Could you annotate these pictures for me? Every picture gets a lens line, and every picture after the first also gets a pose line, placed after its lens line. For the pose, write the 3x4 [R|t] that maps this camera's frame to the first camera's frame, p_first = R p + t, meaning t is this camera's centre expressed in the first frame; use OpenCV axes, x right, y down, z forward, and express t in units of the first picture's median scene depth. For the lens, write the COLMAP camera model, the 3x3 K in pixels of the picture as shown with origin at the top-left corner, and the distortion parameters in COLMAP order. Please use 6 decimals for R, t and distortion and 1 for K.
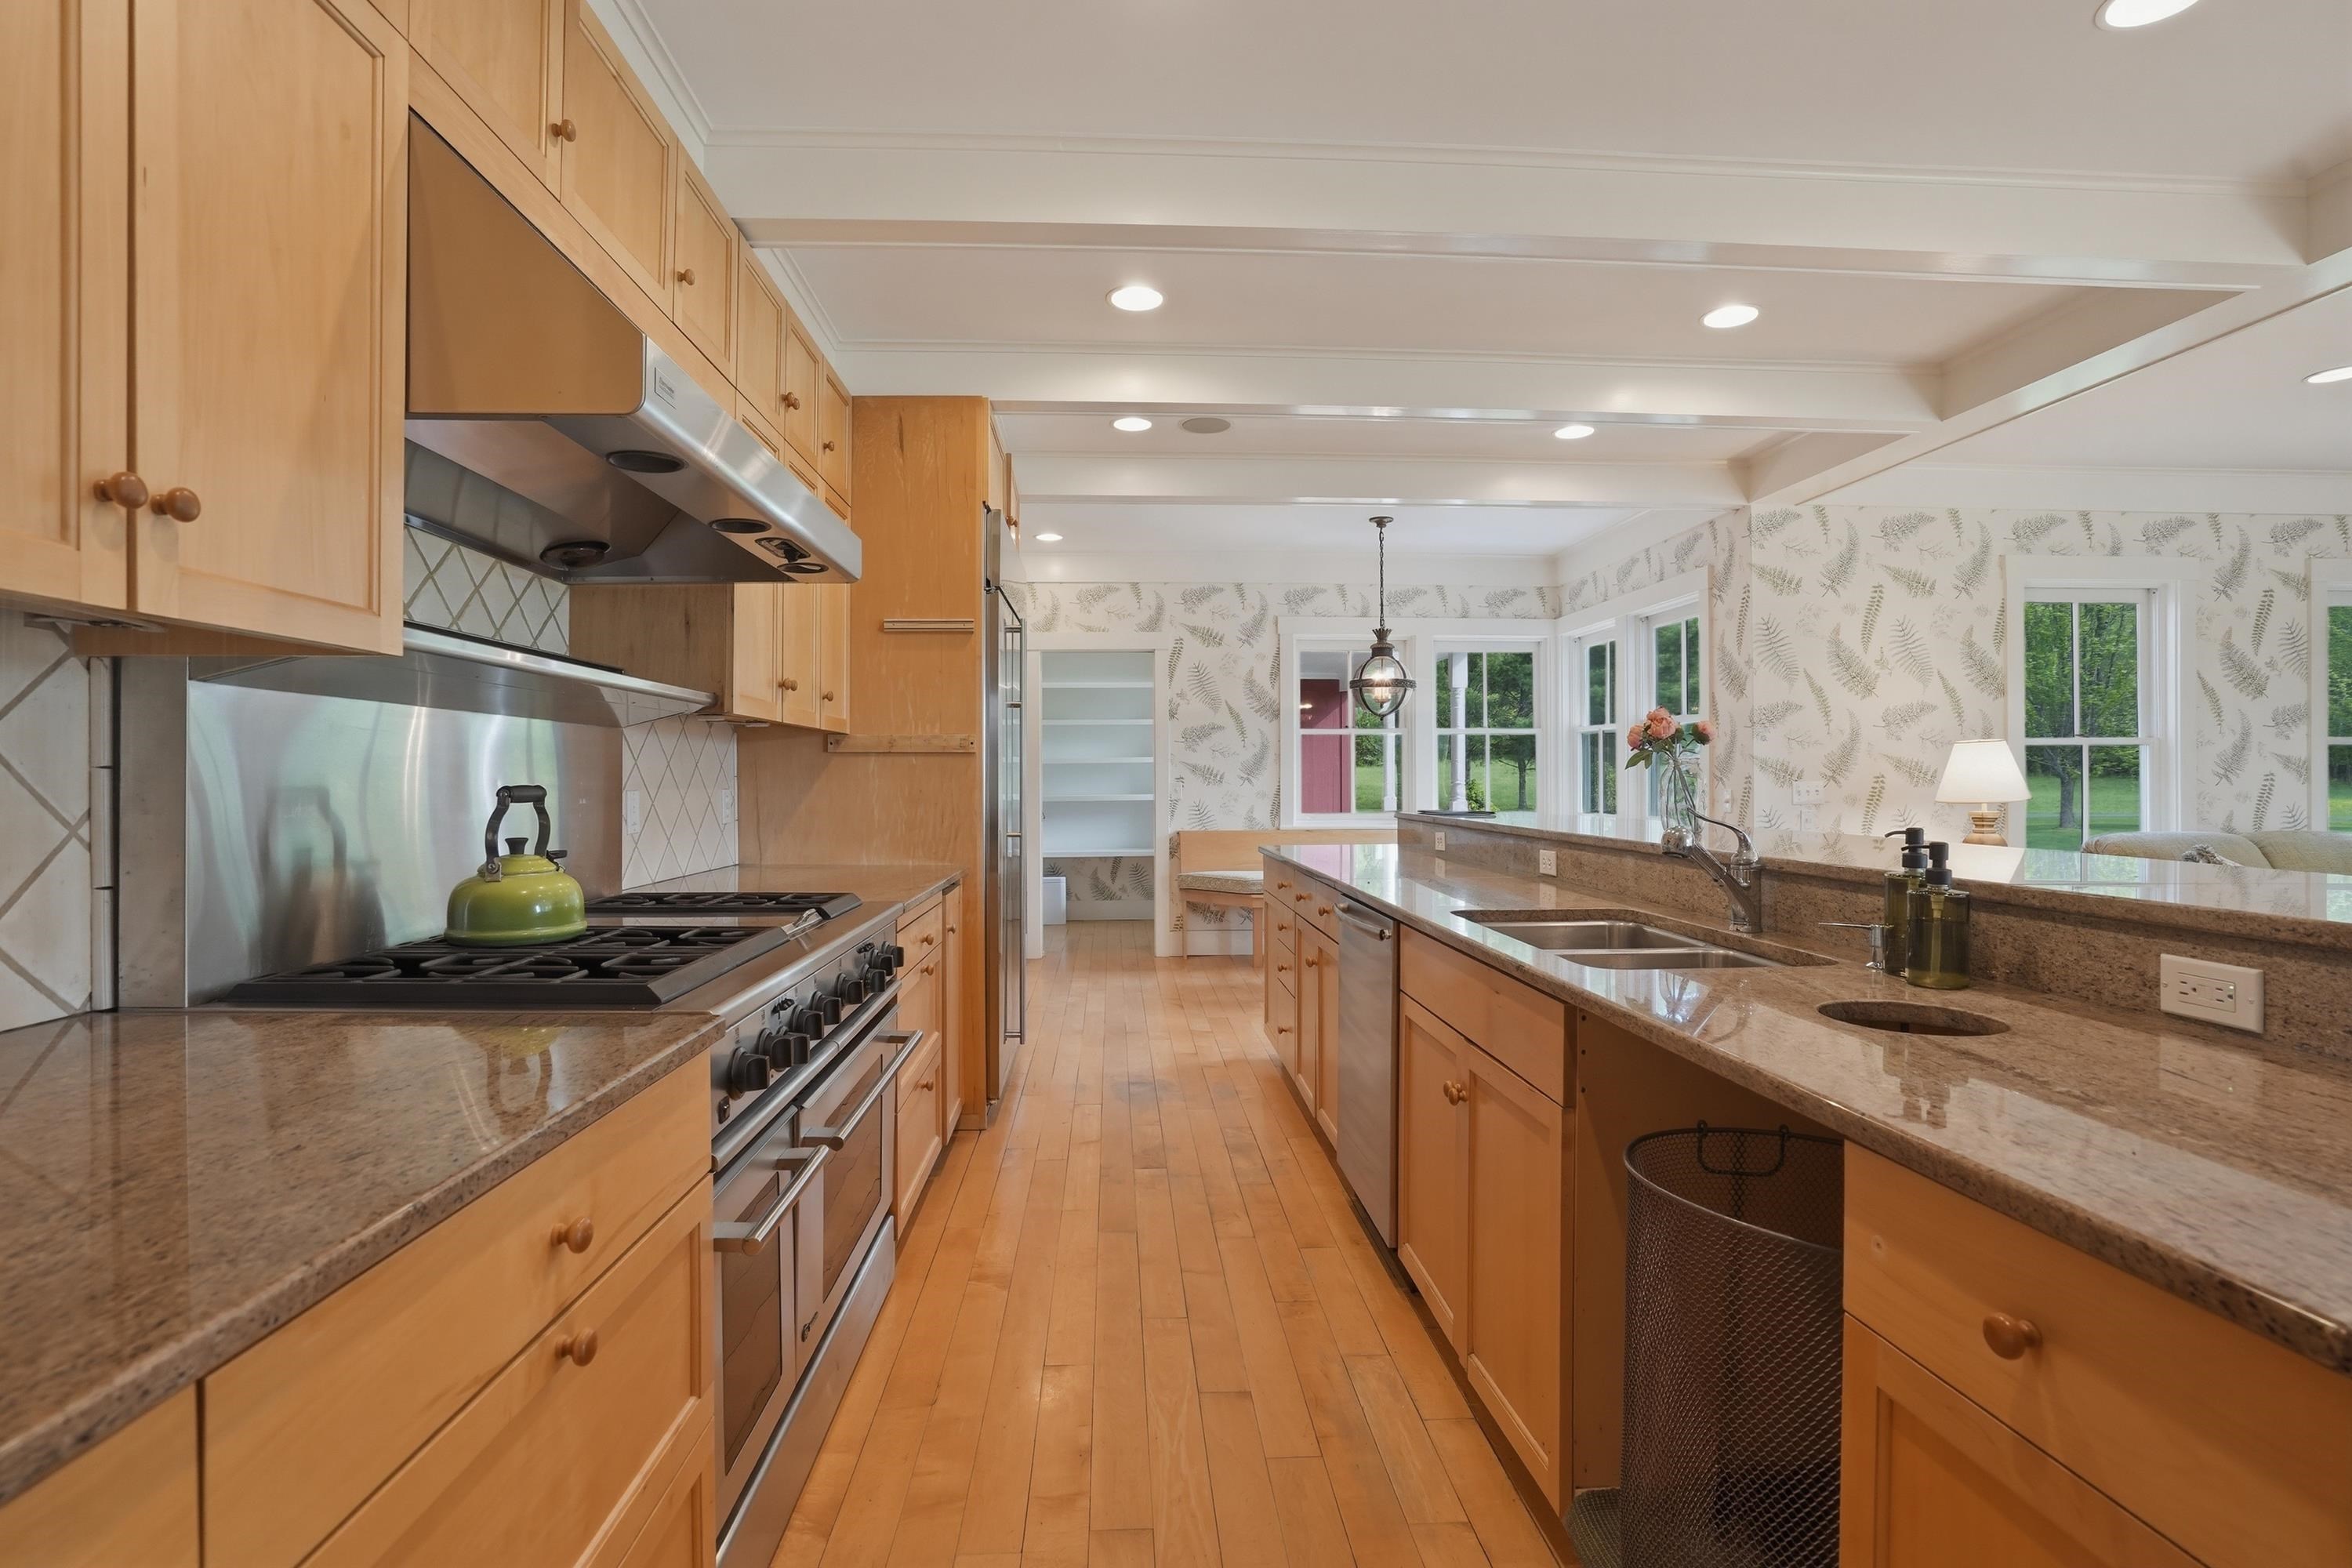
lens RADIAL K [[1115.8, 0, 1151.8], [0, 1115.8, 779.8], [0, 0, 1]] dist [-0.049429, 0.017783]
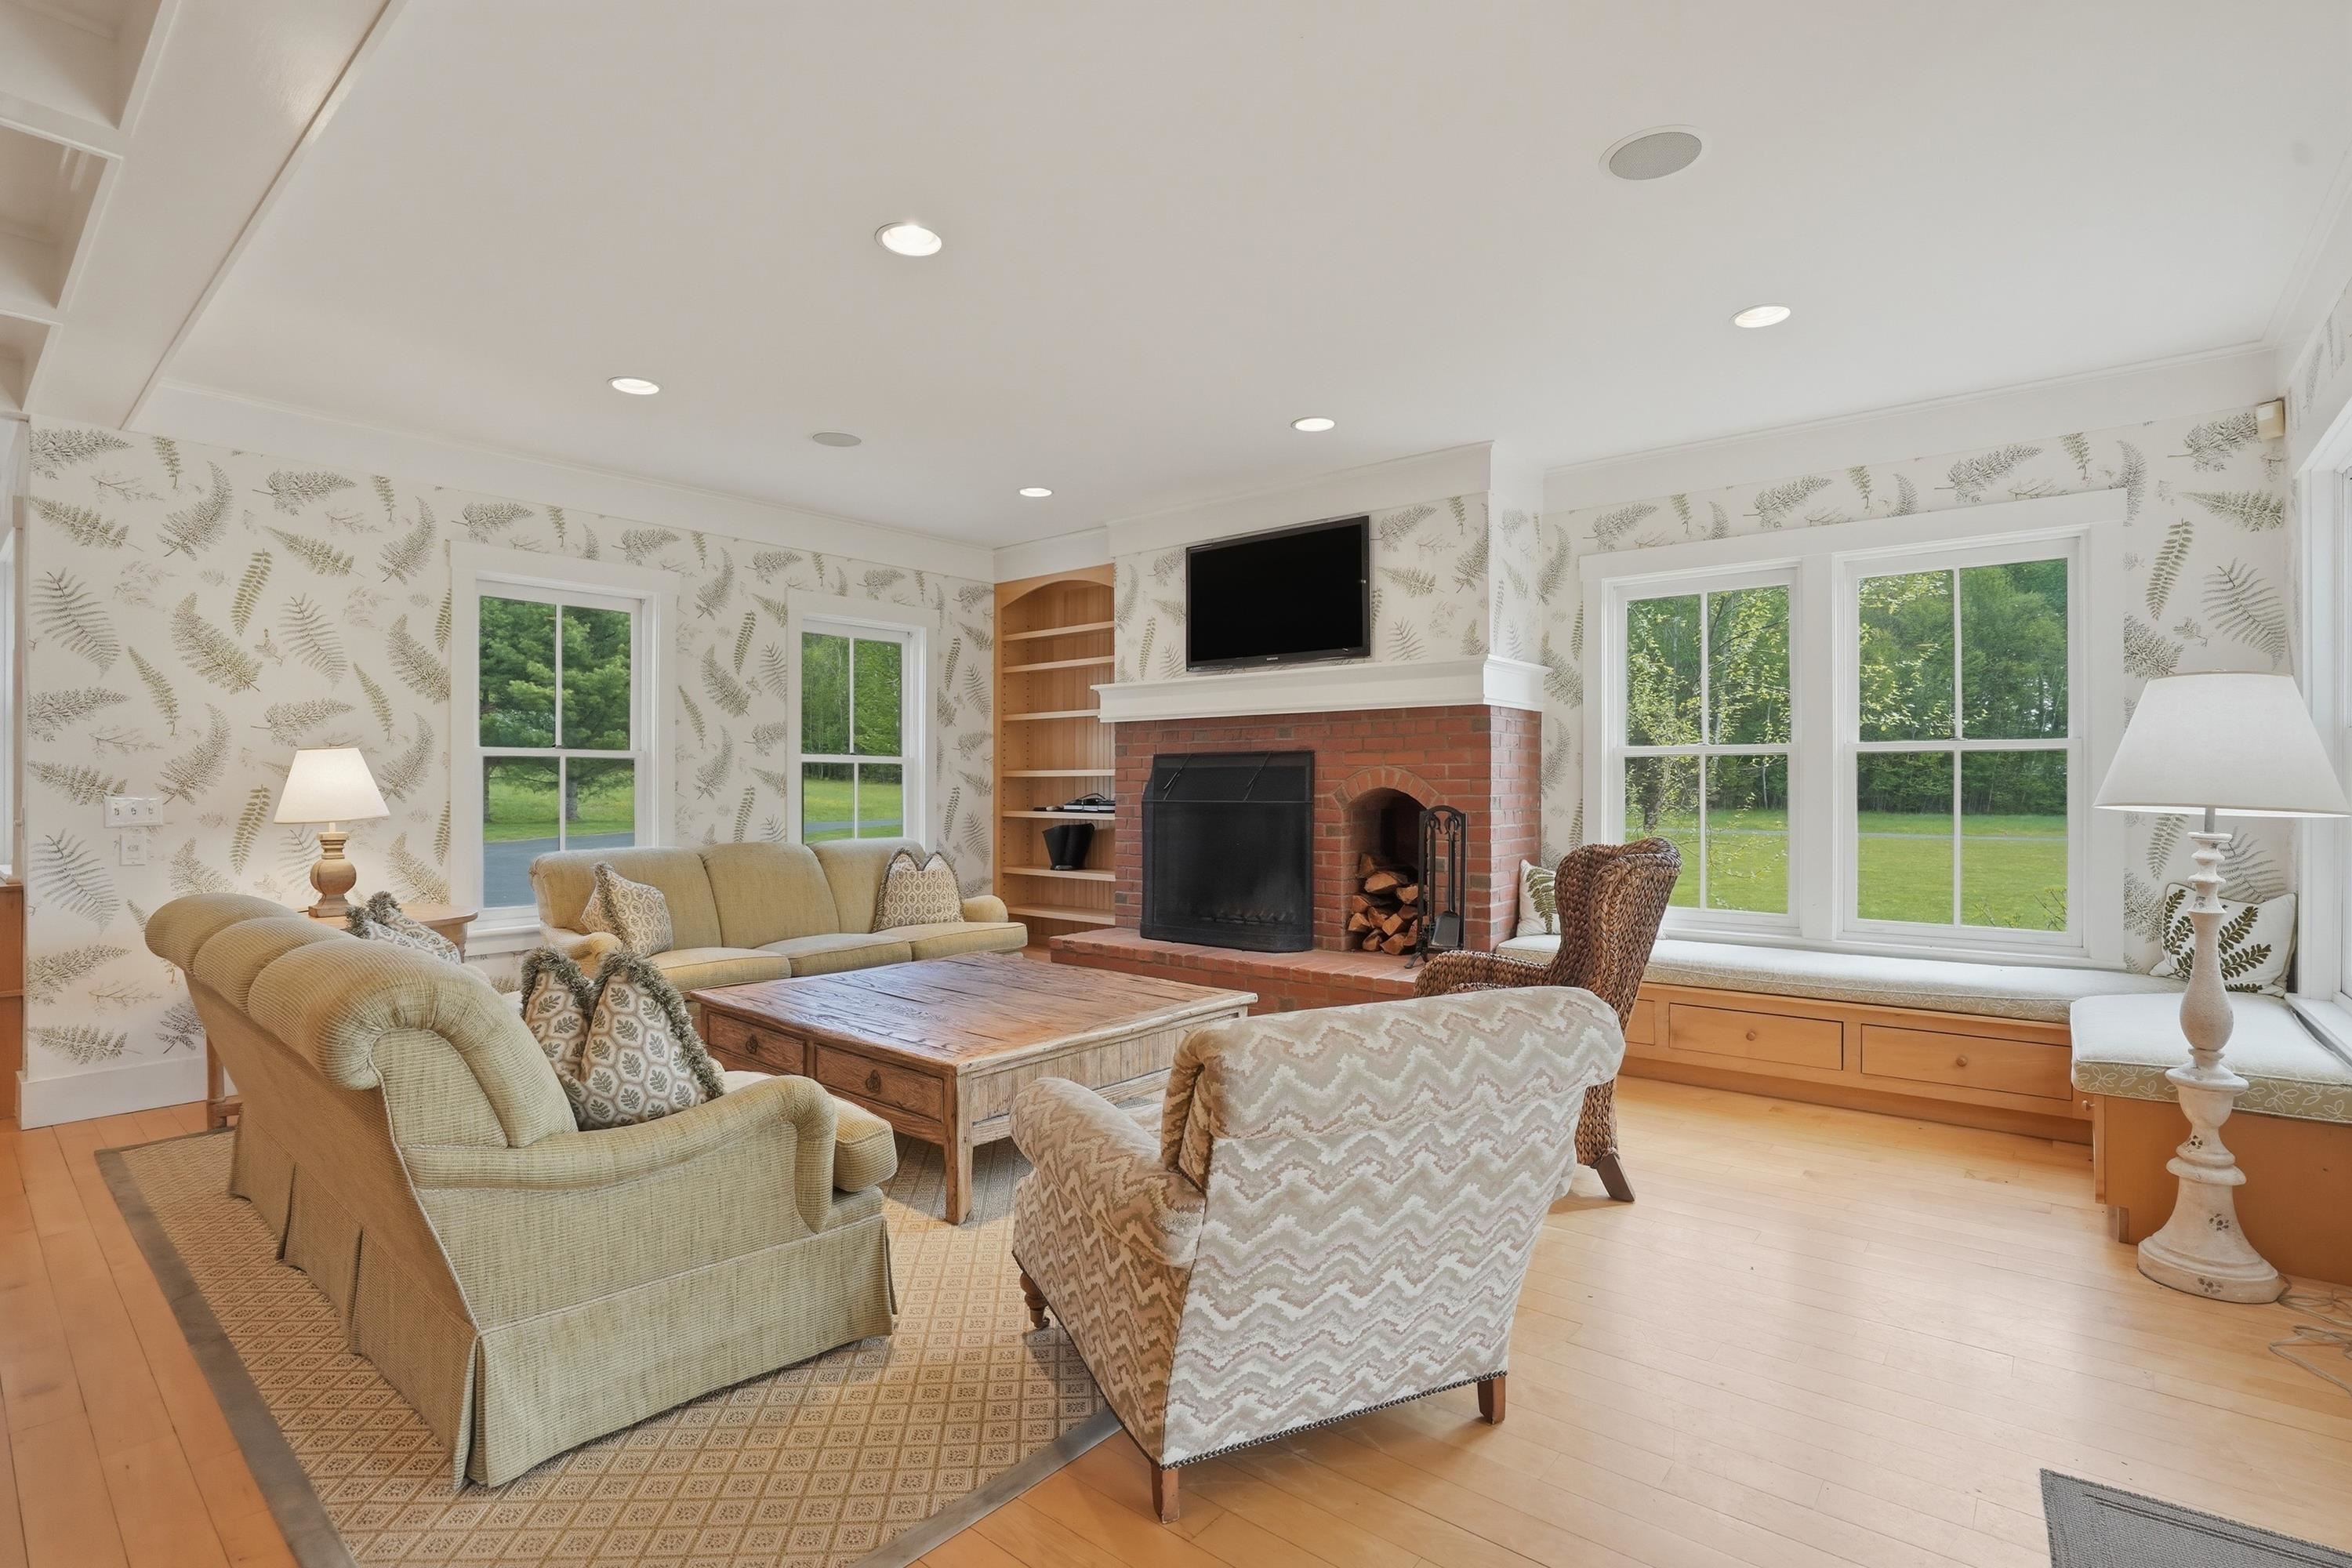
lens RADIAL K [[1115.8, 0, 1169.6], [0, 1115.8, 778.8], [0, 0, 1]] dist [-0.049429, 0.017783]
pose [[0.680791, 0.007490, 0.732439, 0.531964], [-0.000581, 0.999953, -0.009685, -0.003796], [-0.732477, 0.006169, 0.680763, -0.034276]]
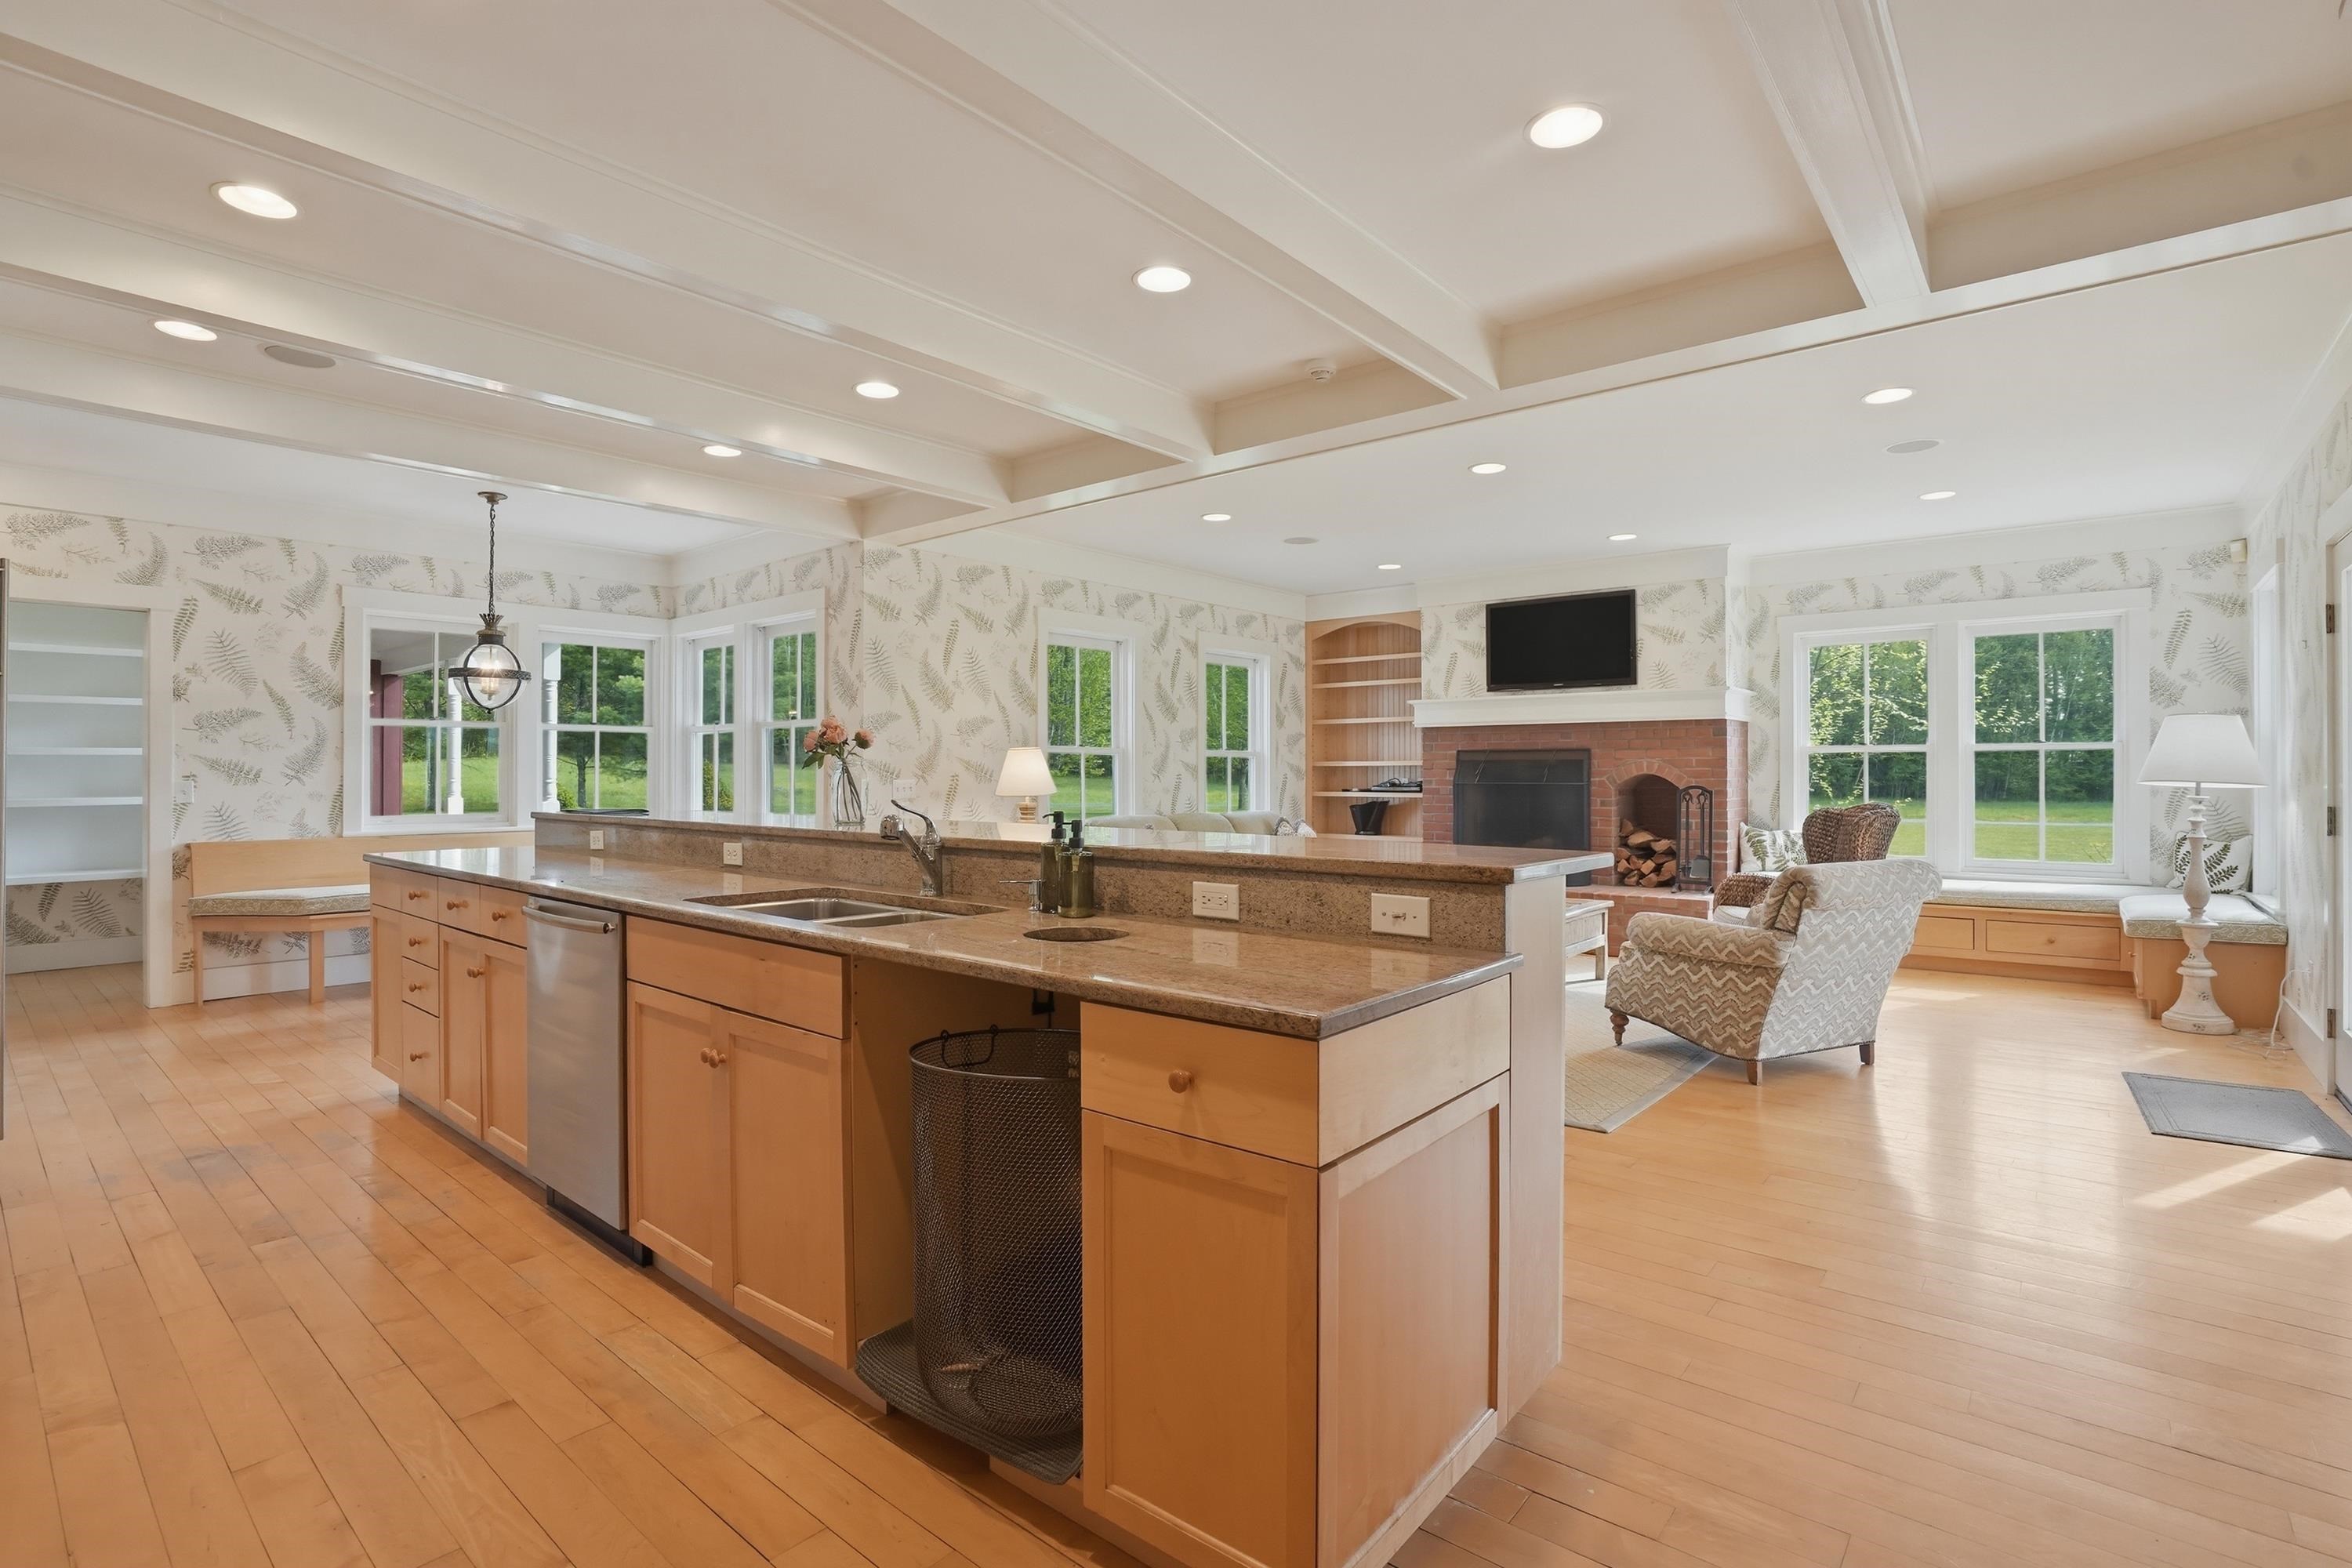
lens RADIAL K [[1115.8, 0, 1178.1], [0, 1115.8, 764.8], [0, 0, 1]] dist [-0.049429, 0.017783]
pose [[0.682081, 0.008552, 0.731227, -0.081043], [0.000061, 0.999931, -0.011752, -0.000369], [-0.731277, 0.008061, 0.682033, -0.039325]]
